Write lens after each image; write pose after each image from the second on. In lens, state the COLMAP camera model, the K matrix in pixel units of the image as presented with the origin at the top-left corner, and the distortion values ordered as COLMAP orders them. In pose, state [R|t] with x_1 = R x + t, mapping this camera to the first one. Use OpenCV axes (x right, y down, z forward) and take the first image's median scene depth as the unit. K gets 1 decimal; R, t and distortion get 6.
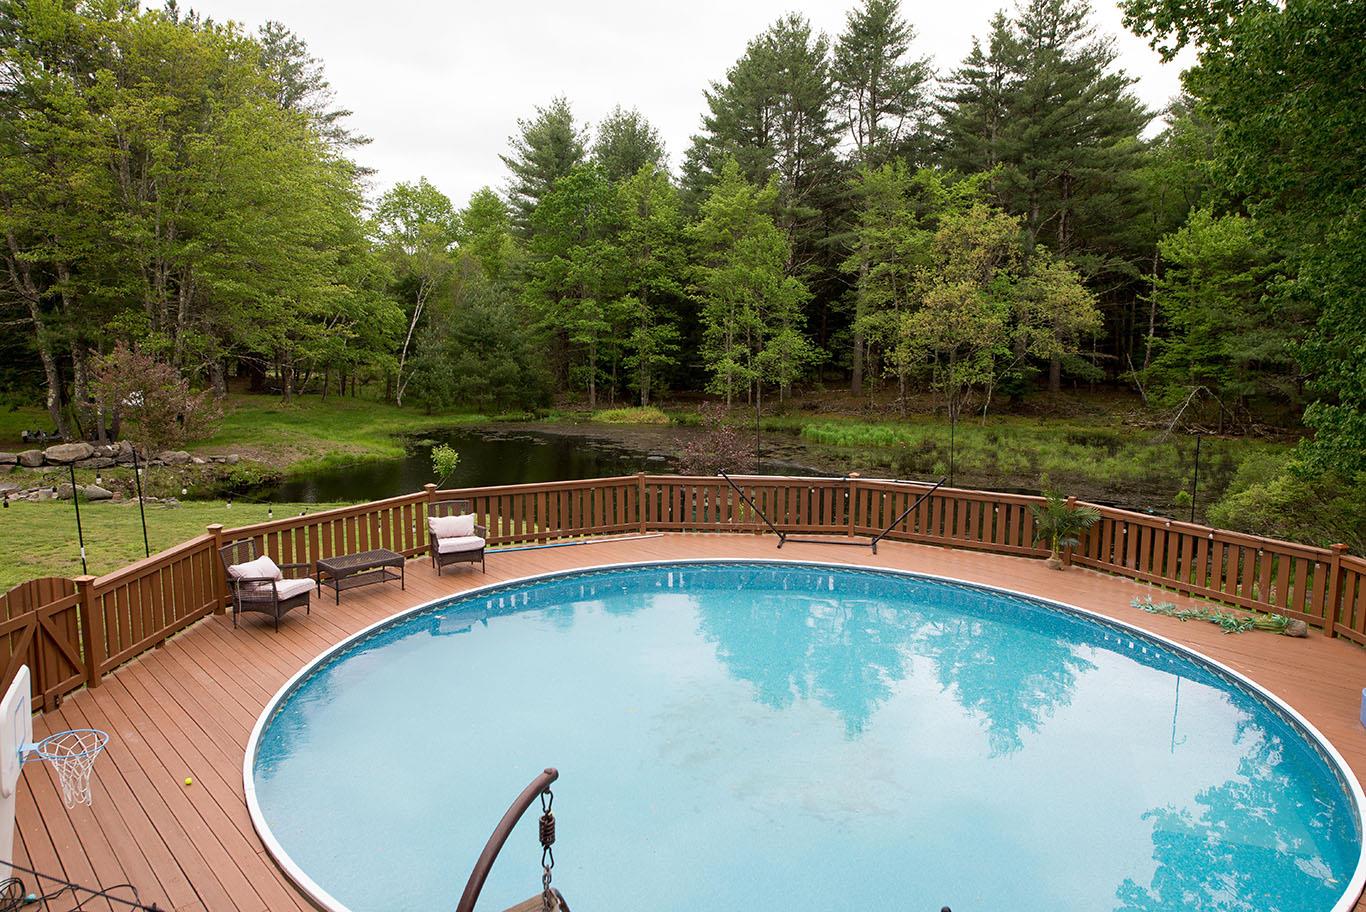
lens RADIAL K [[899.3, 0, 686.6], [0, 899.3, 458.1], [0, 0, 1]] dist [-0.007435, -0.005345]
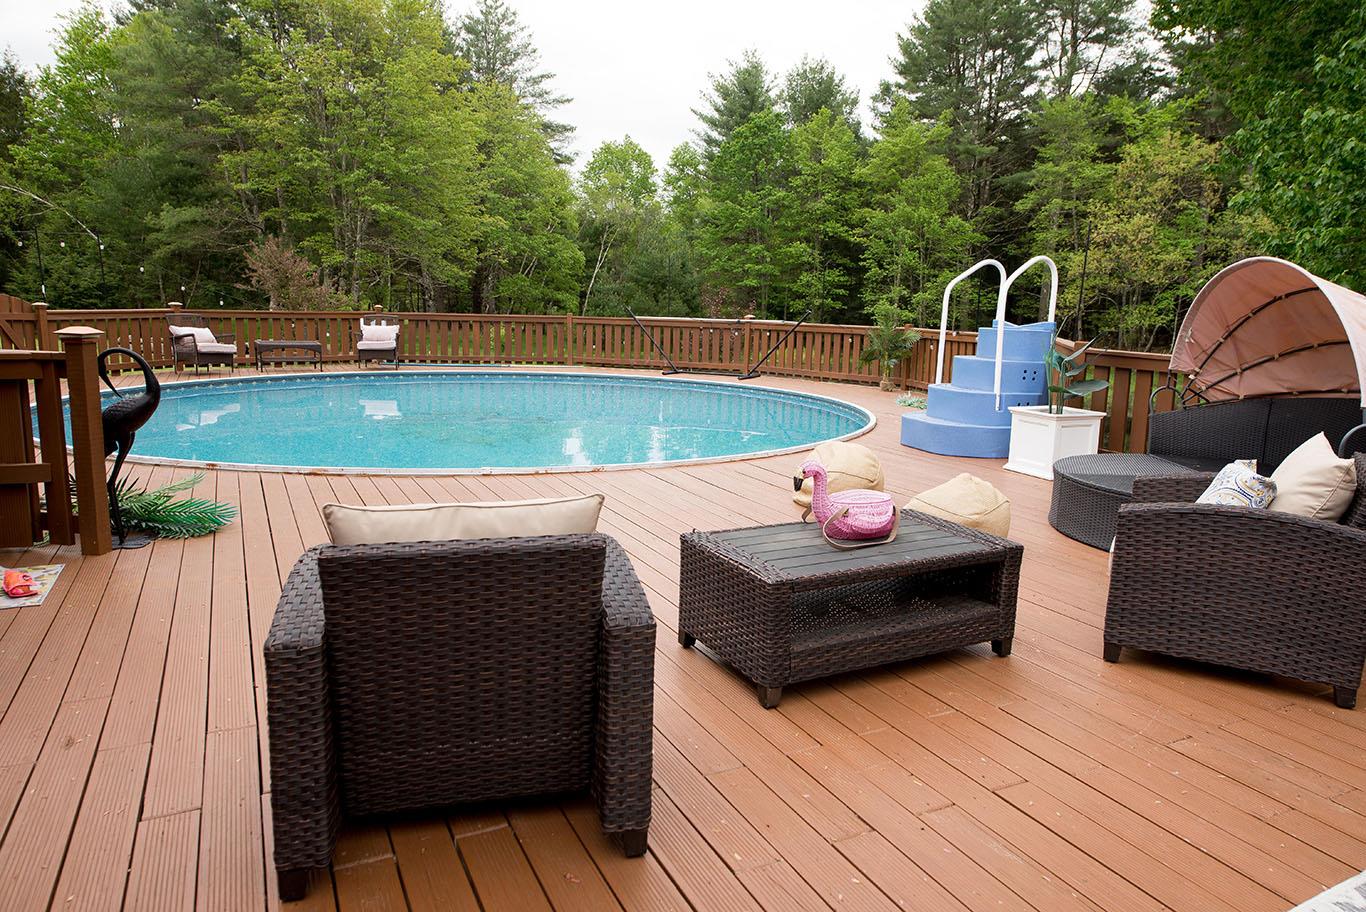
lens RADIAL K [[899.3, 0, 681.6], [0, 899.3, 460.6], [0, 0, 1]] dist [-0.007435, -0.005345]
pose [[0.958217, 0.058360, -0.280025, 0.112116], [-0.051061, 0.998140, 0.033296, 0.042314], [0.281447, -0.017606, 0.959415, -0.018296]]
